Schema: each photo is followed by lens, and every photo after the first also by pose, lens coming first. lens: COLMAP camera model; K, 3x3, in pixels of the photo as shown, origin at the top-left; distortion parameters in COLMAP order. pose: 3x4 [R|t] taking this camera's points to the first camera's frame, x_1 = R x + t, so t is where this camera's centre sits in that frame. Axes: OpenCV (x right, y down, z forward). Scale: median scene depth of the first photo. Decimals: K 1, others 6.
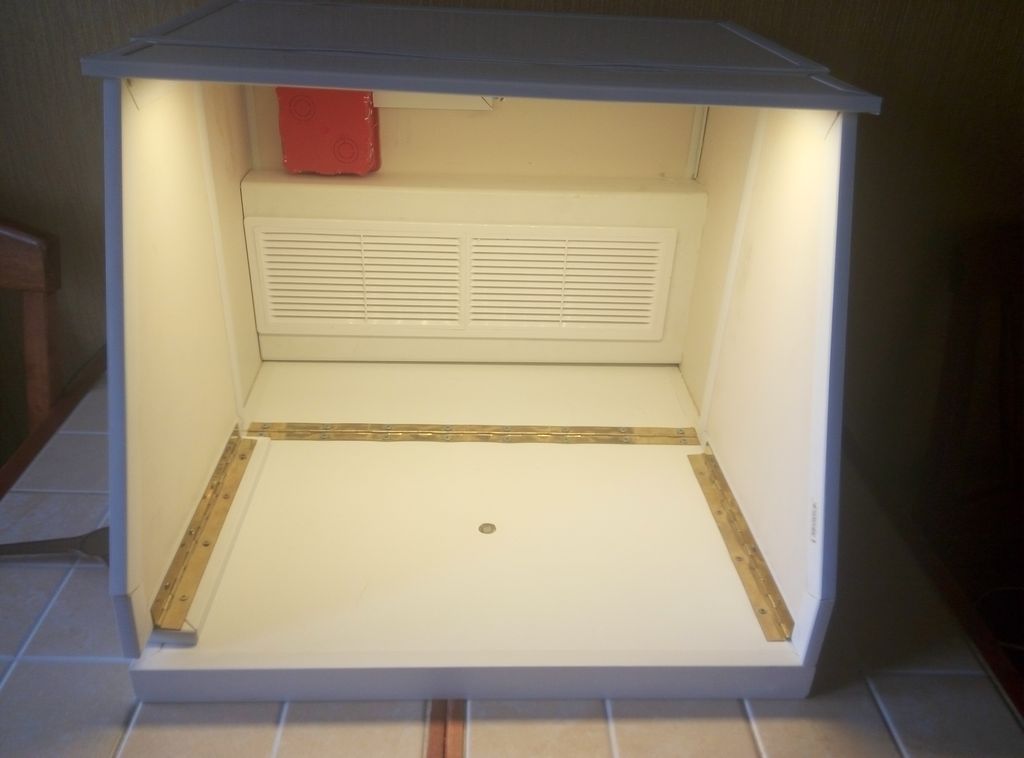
lens RADIAL K [[864.5, 0, 483.1], [0, 864.5, 395.2], [0, 0, 1]] dist [0.032367, -0.079633]
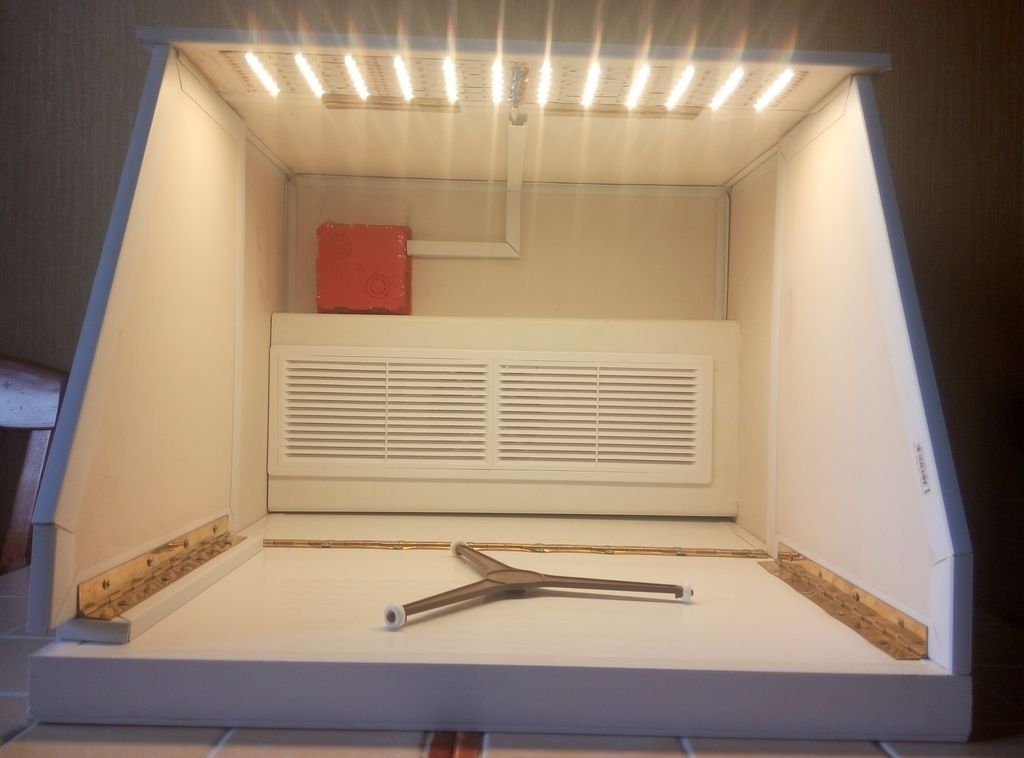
lens RADIAL K [[864.5, 0, 486.3], [0, 864.5, 362.7], [0, 0, 1]] dist [0.032367, -0.079633]
pose [[0.999340, -0.003347, -0.036164, 0.007409], [-0.015223, 0.865453, -0.500759, 0.337385], [0.032975, 0.500979, 0.864831, 0.180057]]
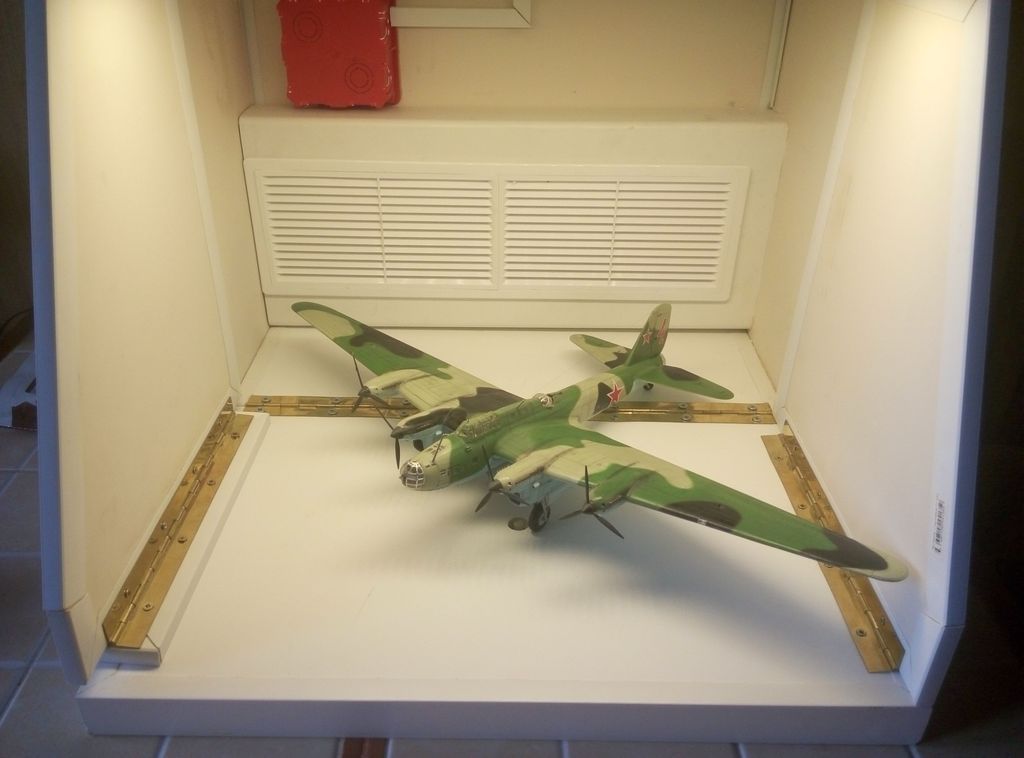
lens RADIAL K [[864.5, 0, 489.4], [0, 864.5, 400.3], [0, 0, 1]] dist [0.032367, -0.079633]
pose [[0.998890, 0.003214, -0.047002, 0.012790], [-0.001602, 0.999410, 0.034298, 0.006425], [0.047085, -0.034185, 0.998306, 0.155584]]
